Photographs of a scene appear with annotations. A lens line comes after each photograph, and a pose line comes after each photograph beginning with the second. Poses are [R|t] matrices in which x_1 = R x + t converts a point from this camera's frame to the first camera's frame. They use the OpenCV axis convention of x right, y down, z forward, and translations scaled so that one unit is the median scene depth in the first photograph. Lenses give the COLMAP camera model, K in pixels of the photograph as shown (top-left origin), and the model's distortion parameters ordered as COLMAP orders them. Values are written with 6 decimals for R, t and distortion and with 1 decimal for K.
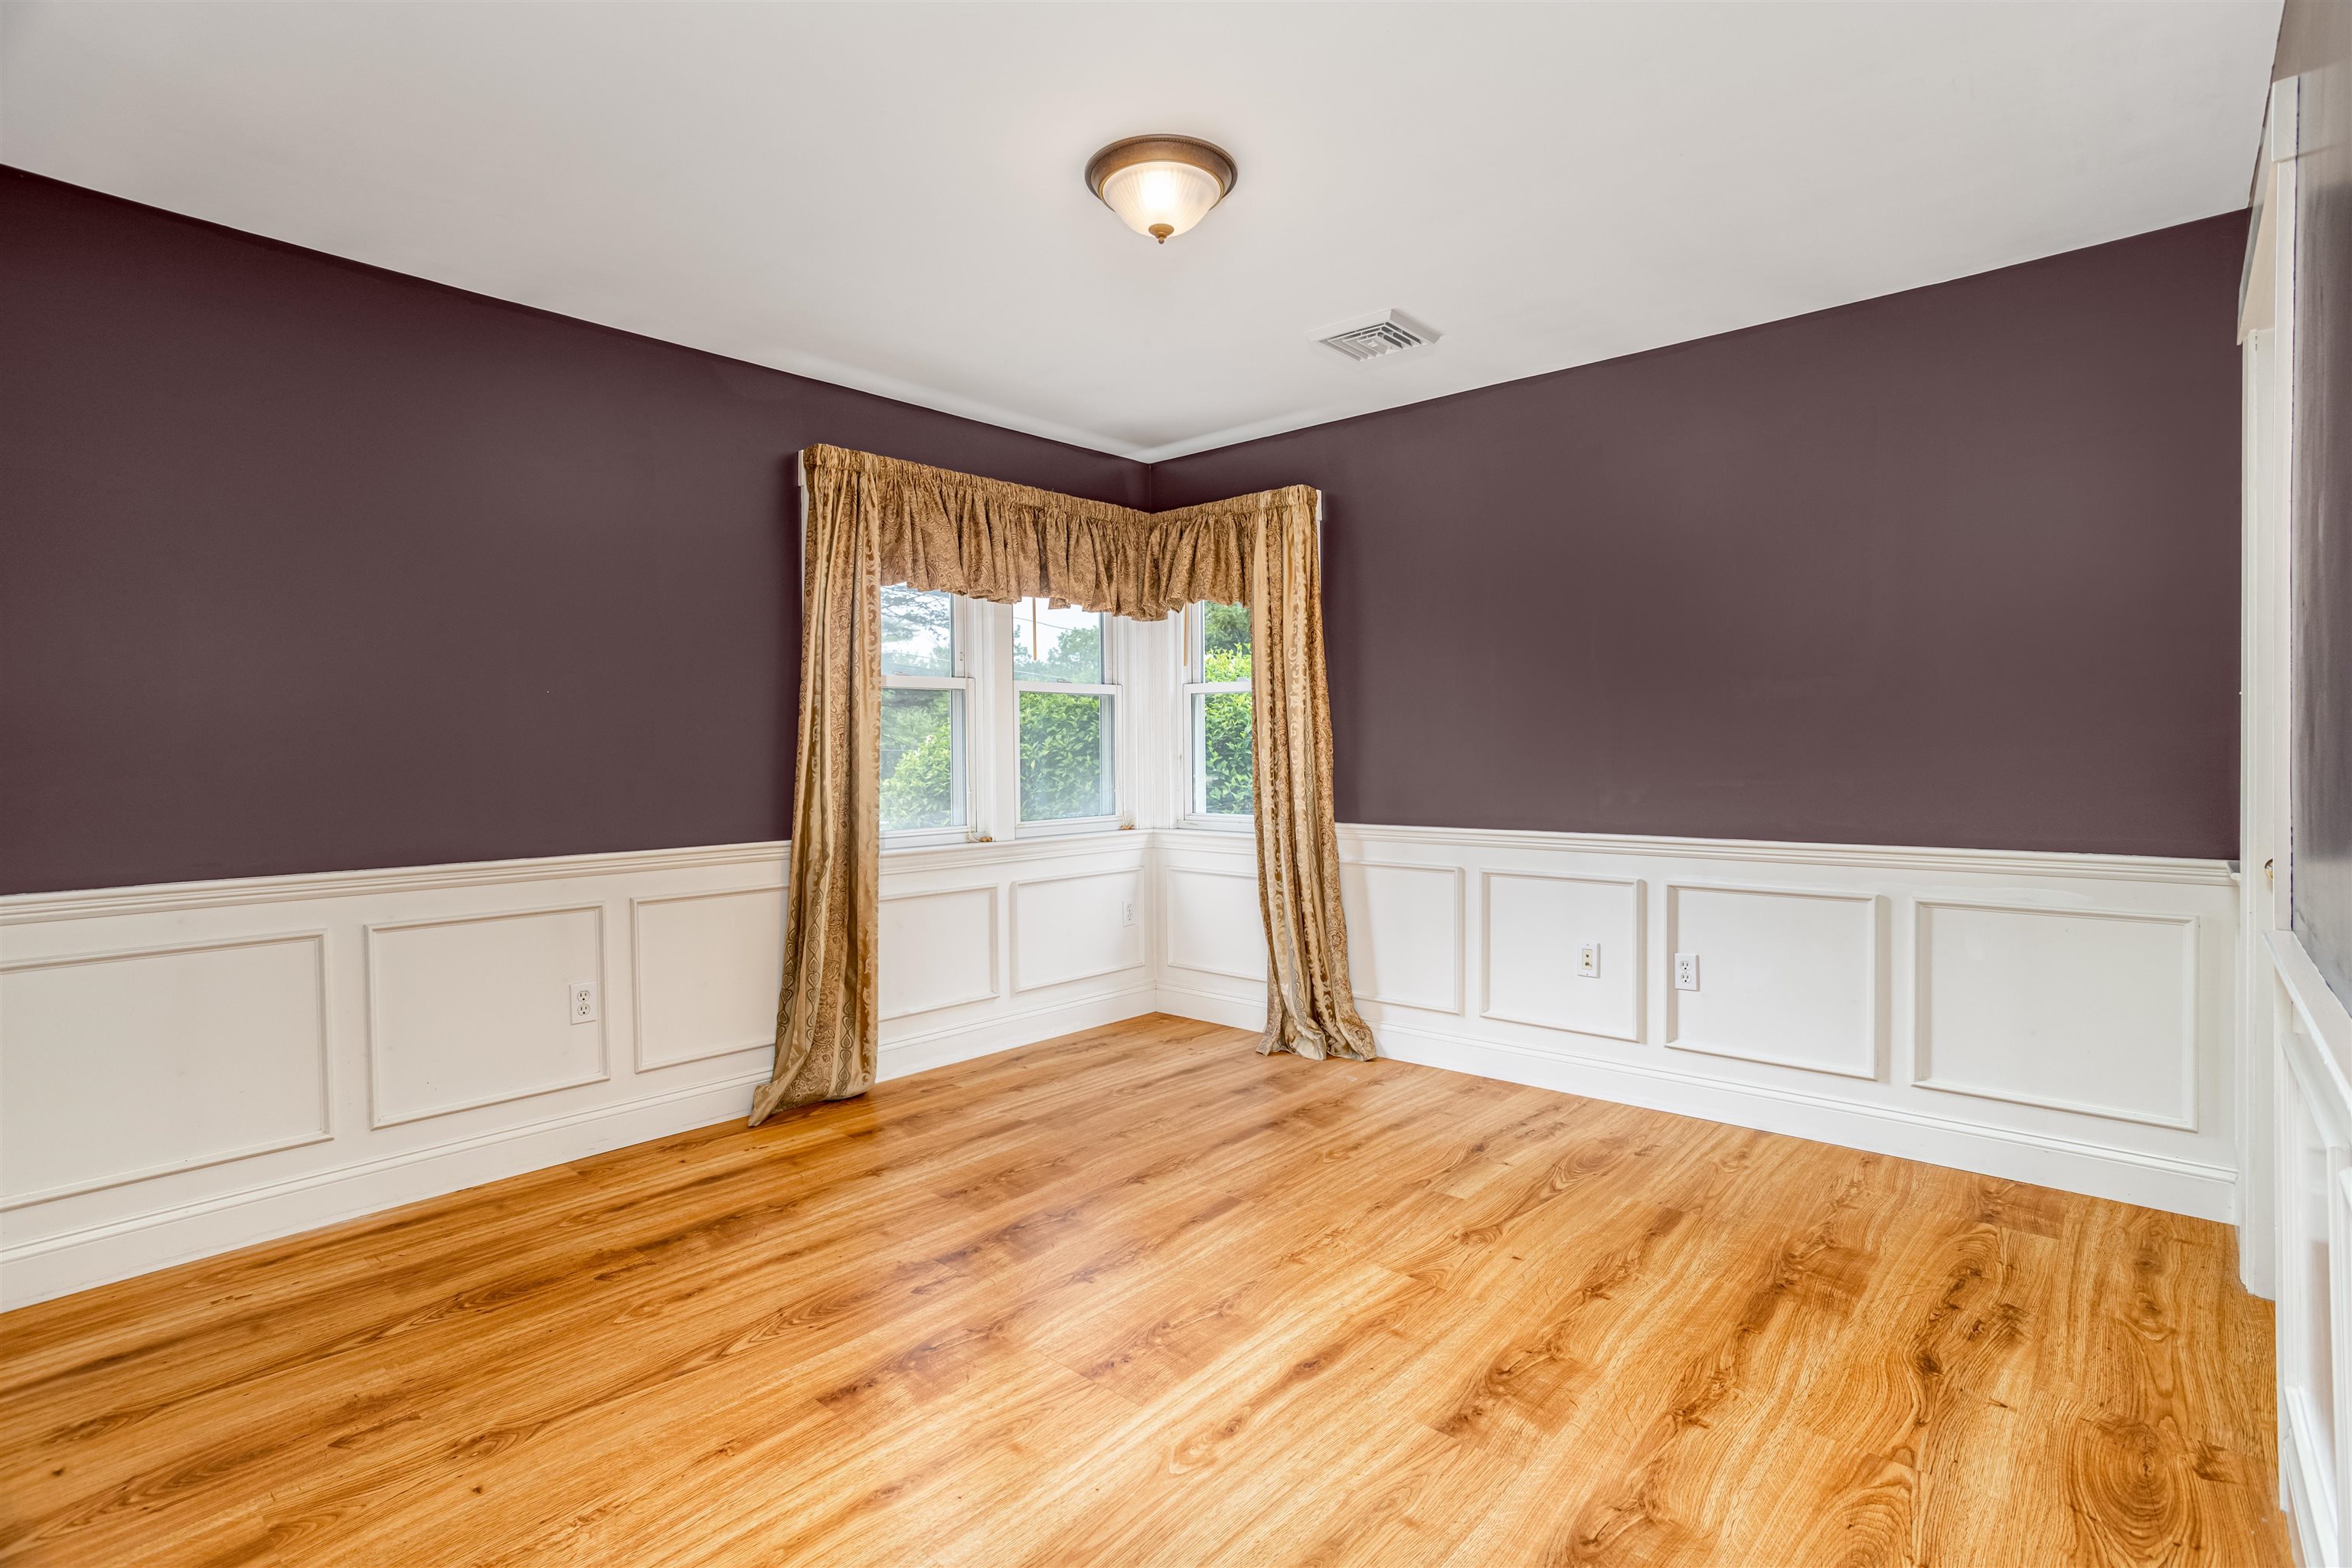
lens RADIAL K [[1123.7, 0, 1180.5], [0, 1123.7, 763.6], [0, 0, 1]] dist [-0.049747, 0.024540]
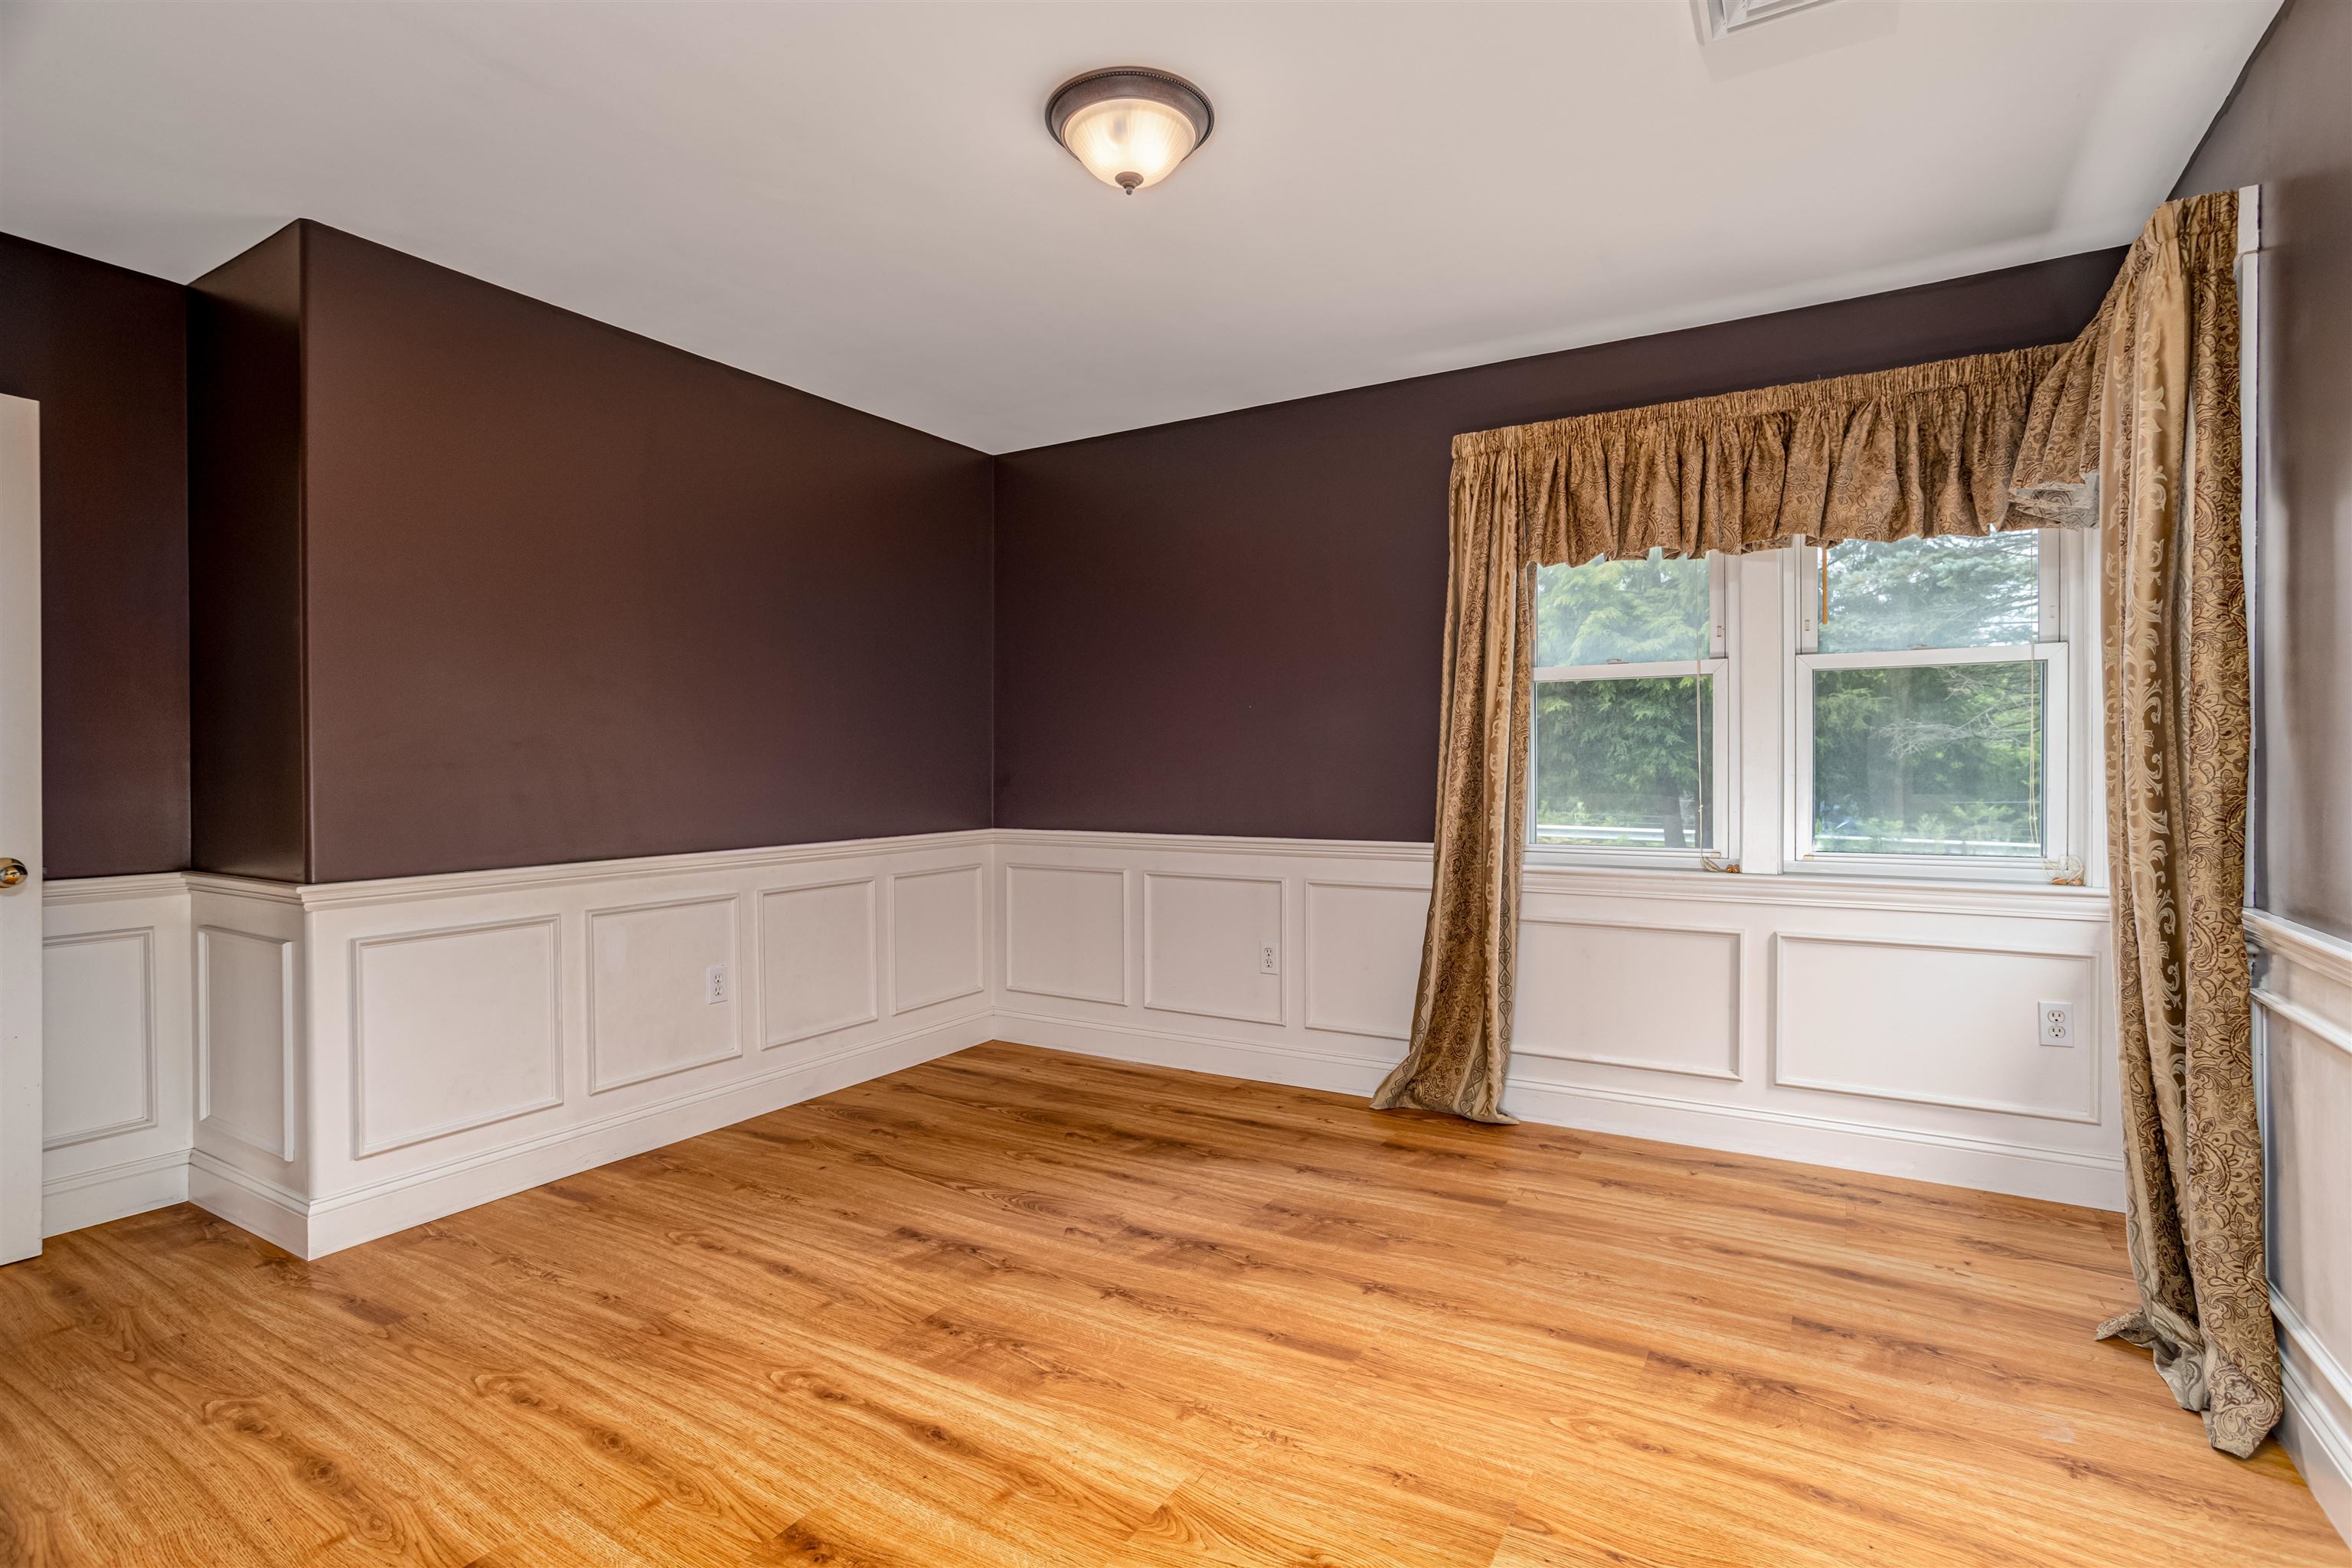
lens RADIAL K [[1123.7, 0, 1171.7], [0, 1123.7, 761.7], [0, 0, 1]] dist [-0.049747, 0.024540]
pose [[0.181580, 0.007025, -0.983351, 0.845706], [-0.007101, 0.999958, 0.005832, -0.011811], [0.983351, 0.005924, 0.181622, 0.833471]]
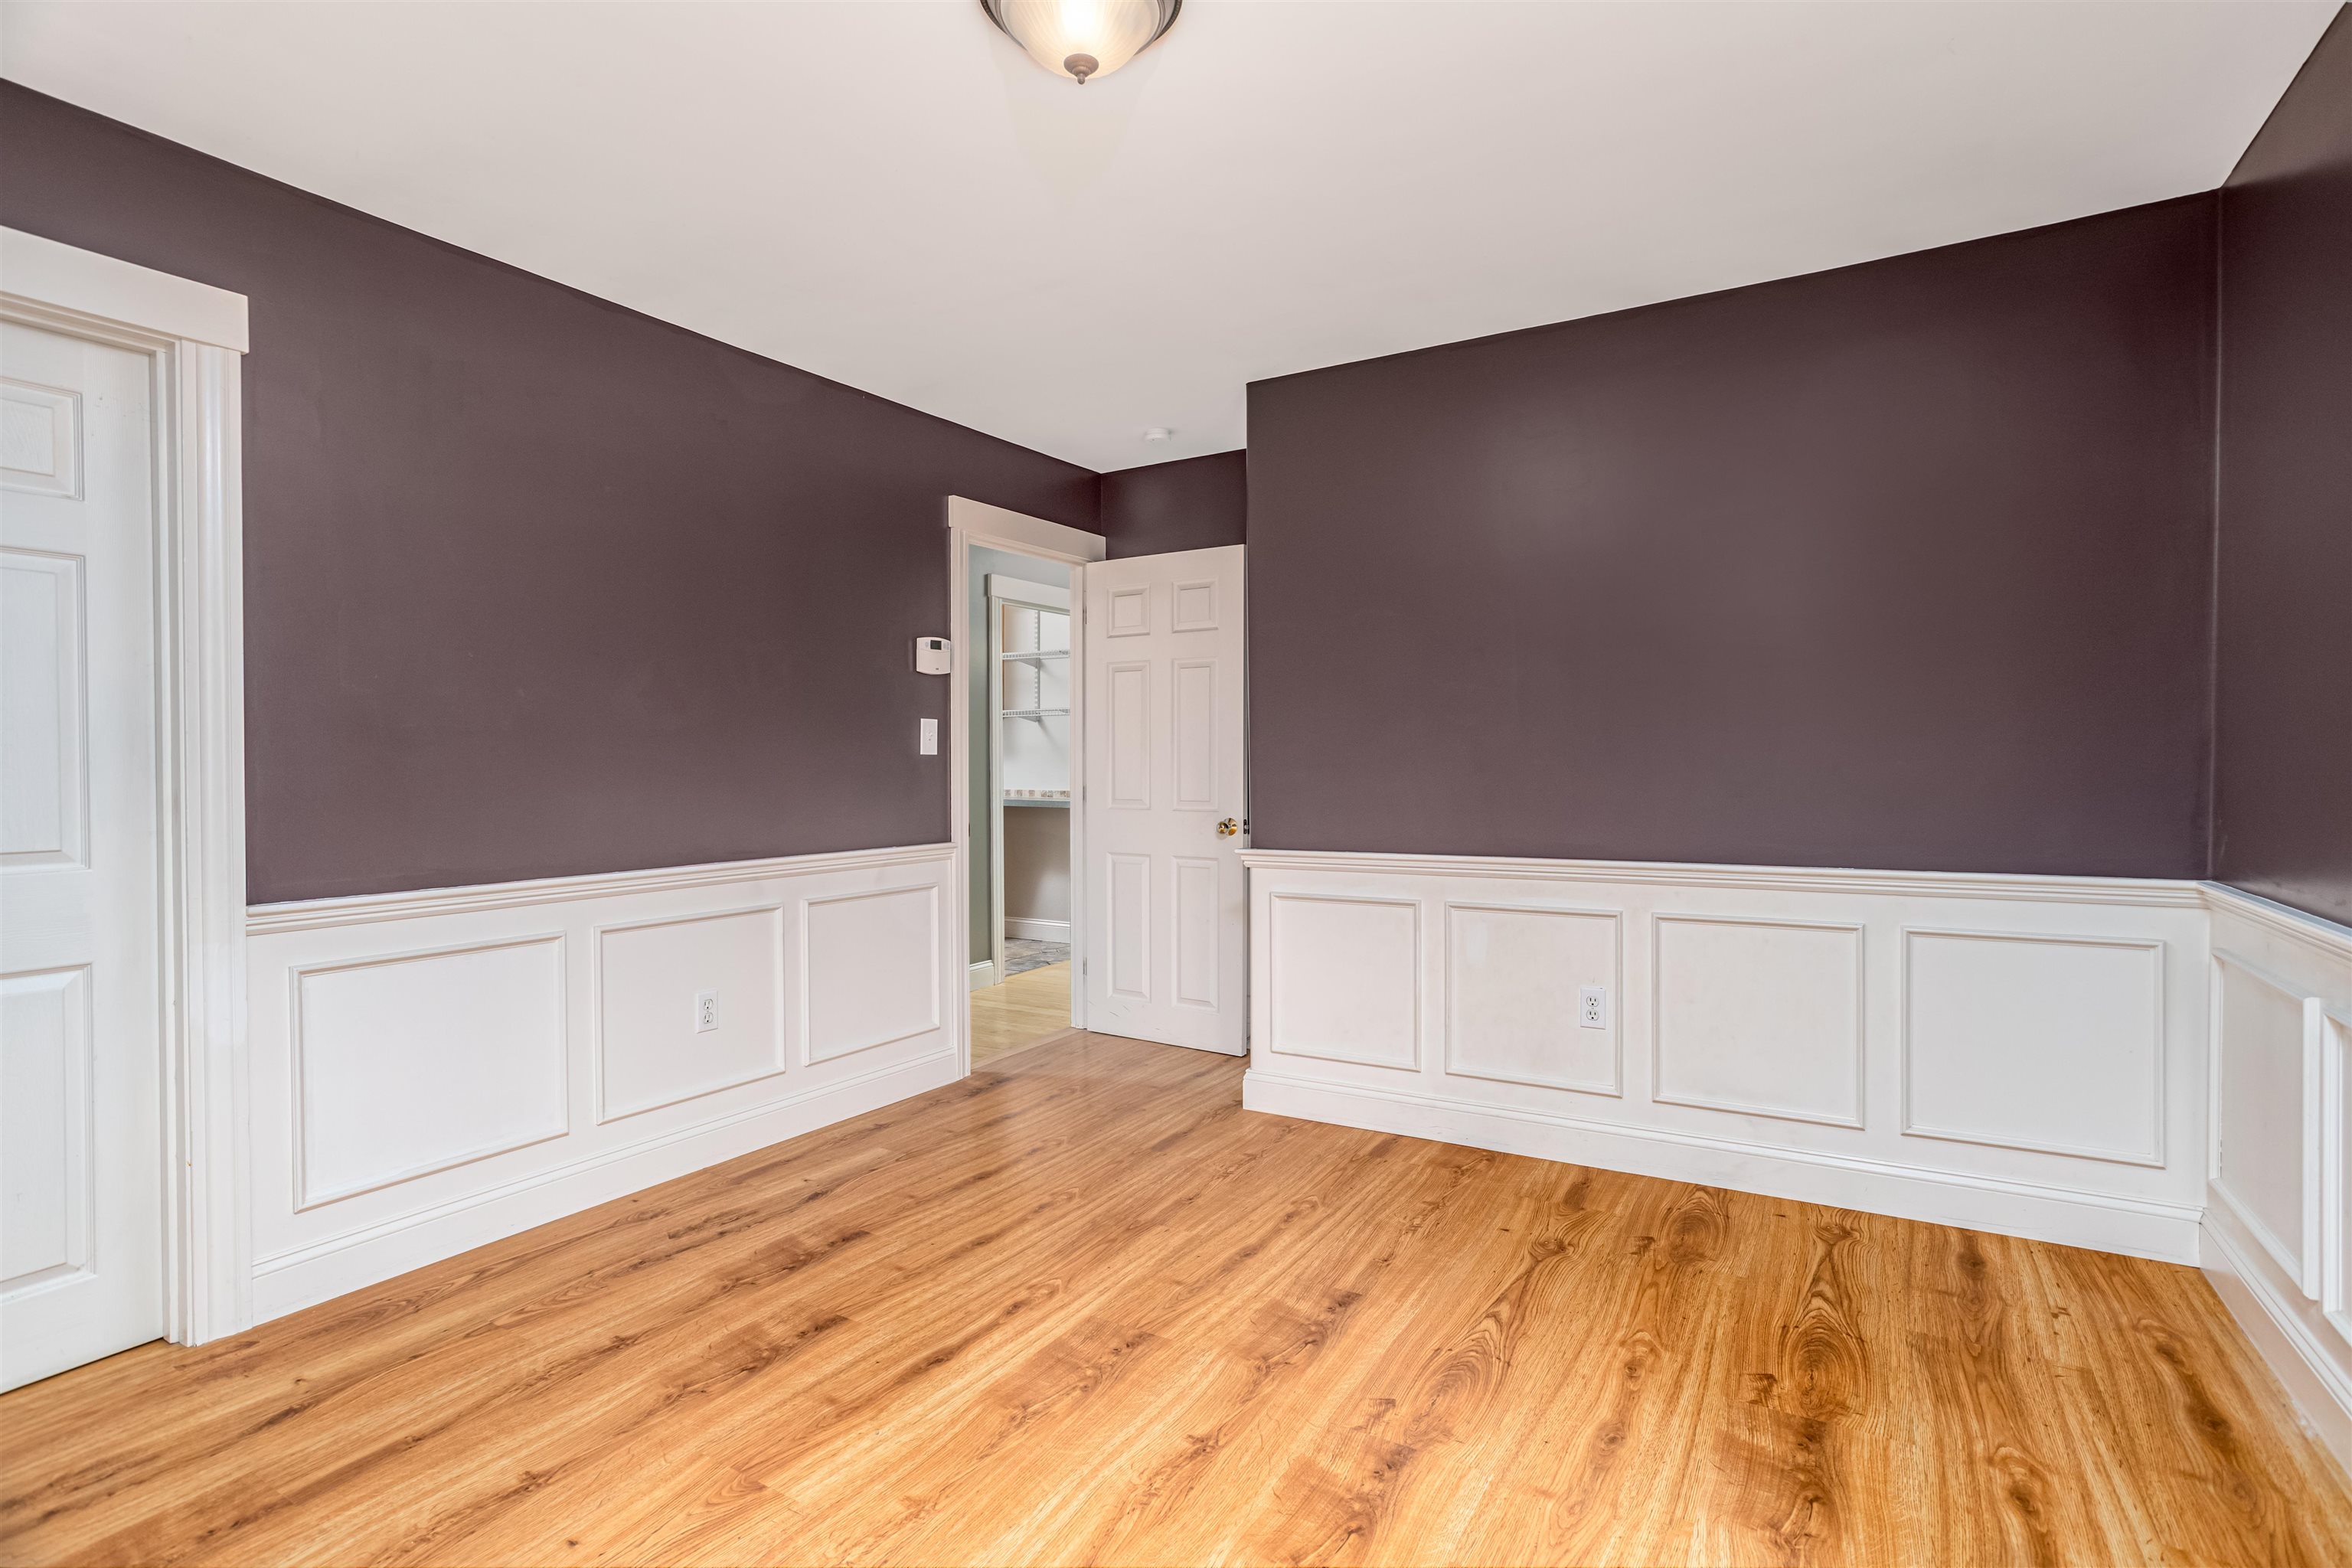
lens RADIAL K [[1123.7, 0, 1187.2], [0, 1123.7, 779.2], [0, 0, 1]] dist [-0.049747, 0.024540]
pose [[-0.983735, 0.019889, -0.178523, 0.049879], [0.015628, 0.999559, 0.025243, -0.017342], [0.178946, 0.022043, -0.983612, 1.668095]]
